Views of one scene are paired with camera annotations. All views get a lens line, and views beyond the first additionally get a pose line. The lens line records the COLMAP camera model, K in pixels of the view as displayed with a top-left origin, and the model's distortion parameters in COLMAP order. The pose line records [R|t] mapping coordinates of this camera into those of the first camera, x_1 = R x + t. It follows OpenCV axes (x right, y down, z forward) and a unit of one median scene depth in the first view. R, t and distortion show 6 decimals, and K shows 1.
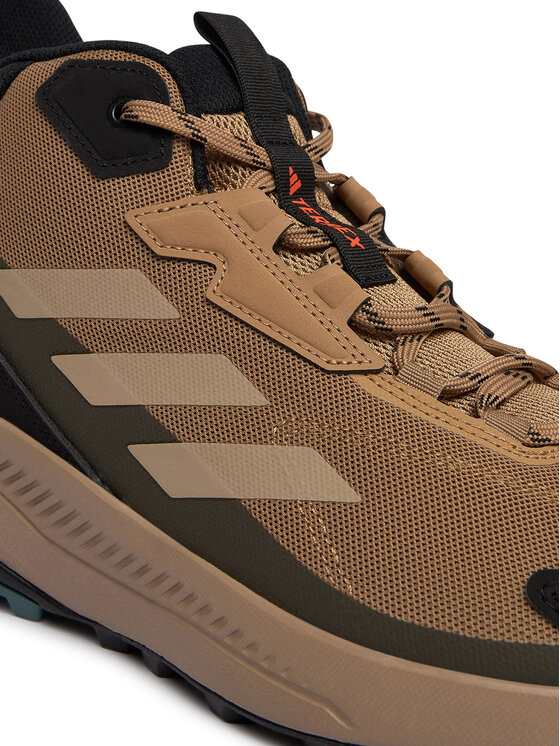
lens RADIAL K [[1220.3, 0, 280.0], [0, 1220.3, 373.0], [0, 0, 1]] dist [-0.307941, -0.049942]
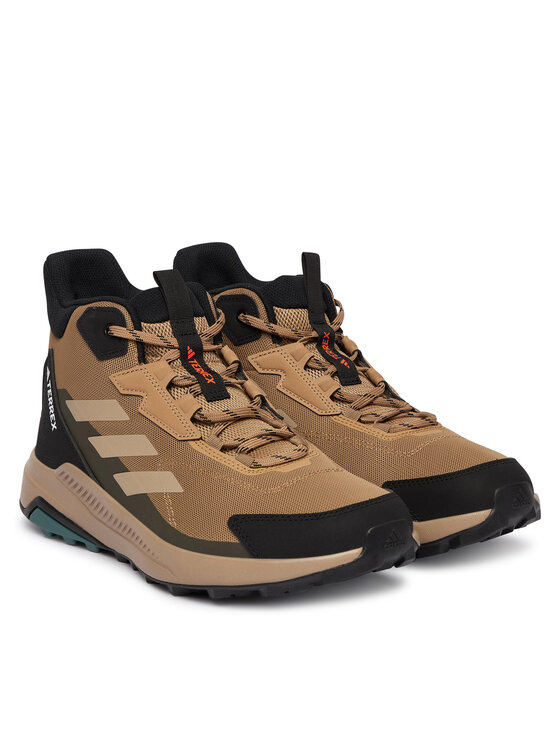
lens RADIAL K [[1504.0, 0, 280.0], [0, 1504.0, 373.0], [0, 0, 1]] dist [-1.397421, -0.020941]
pose [[0.951227, -0.062657, -0.302061, 1.057245], [0.052560, 0.997757, -0.041447, -0.001586], [0.303981, 0.023549, 0.952387, -1.636726]]
